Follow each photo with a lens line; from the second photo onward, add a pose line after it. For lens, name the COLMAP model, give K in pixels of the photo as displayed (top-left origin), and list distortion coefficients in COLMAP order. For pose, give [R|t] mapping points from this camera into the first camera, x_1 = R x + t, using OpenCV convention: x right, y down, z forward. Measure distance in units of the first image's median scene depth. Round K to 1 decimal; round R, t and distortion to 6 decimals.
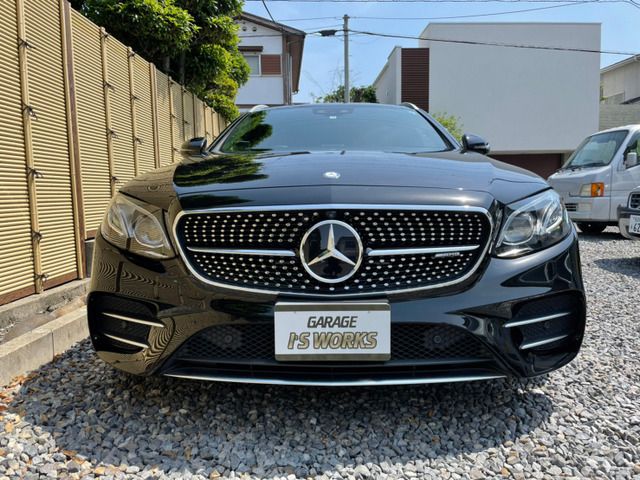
lens RADIAL K [[455.6, 0, 320.0], [0, 455.6, 240.0], [0, 0, 1]] dist [0.067024, -0.081105]
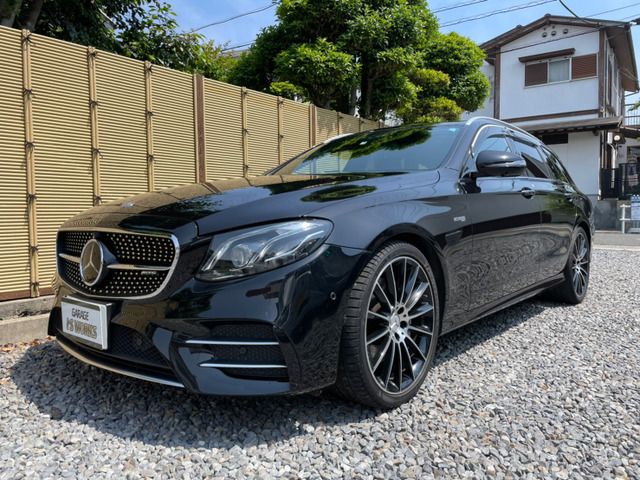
lens RADIAL K [[455.6, 0, 320.0], [0, 455.6, 240.0], [0, 0, 1]] dist [0.067024, -0.081105]
pose [[0.800385, 0.044560, -0.597828, 0.707043], [-0.067163, 0.997621, -0.015560, -0.033784], [0.595712, 0.052606, 0.801473, 0.156006]]
